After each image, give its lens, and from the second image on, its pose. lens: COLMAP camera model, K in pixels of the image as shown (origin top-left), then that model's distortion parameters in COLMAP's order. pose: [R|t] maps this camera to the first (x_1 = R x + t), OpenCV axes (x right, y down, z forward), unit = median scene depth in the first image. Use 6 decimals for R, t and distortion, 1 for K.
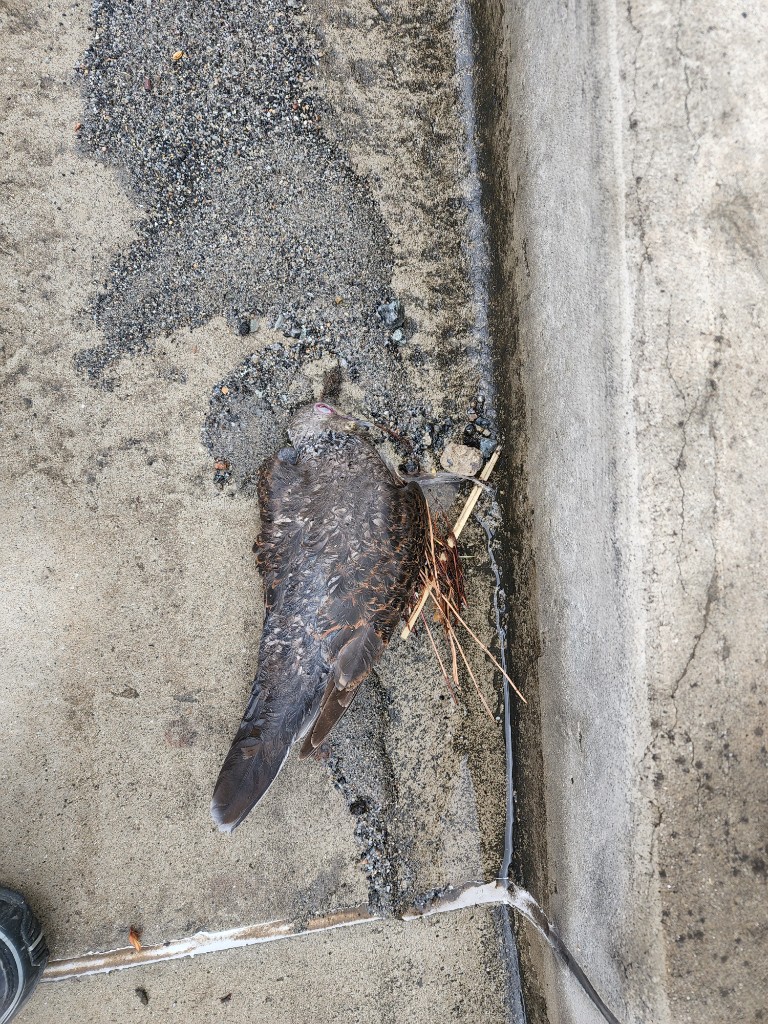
lens RADIAL K [[700.7, 0, 384.0], [0, 700.7, 512.0], [0, 0, 1]] dist [0.049547, -0.056886]
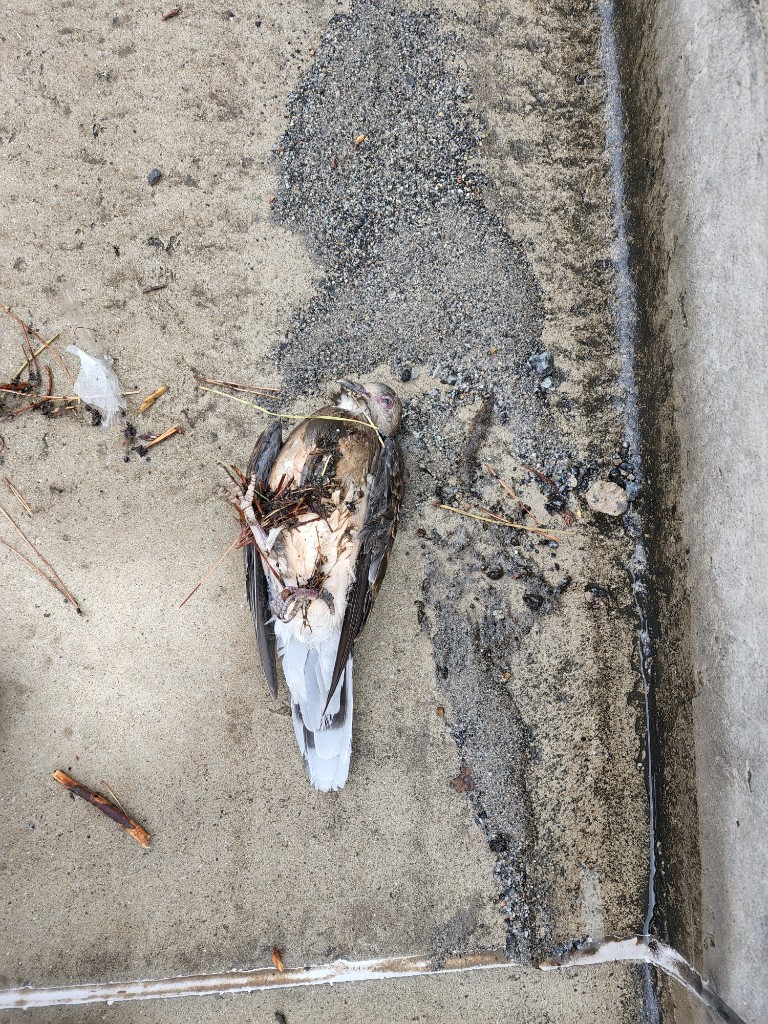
lens RADIAL K [[700.7, 0, 384.0], [0, 700.7, 512.0], [0, 0, 1]] dist [0.049547, -0.056886]
pose [[0.994630, 0.031942, -0.098445, -0.117400], [-0.041801, 0.994132, -0.099775, 0.059037], [0.094681, 0.103355, 0.990128, -0.054788]]
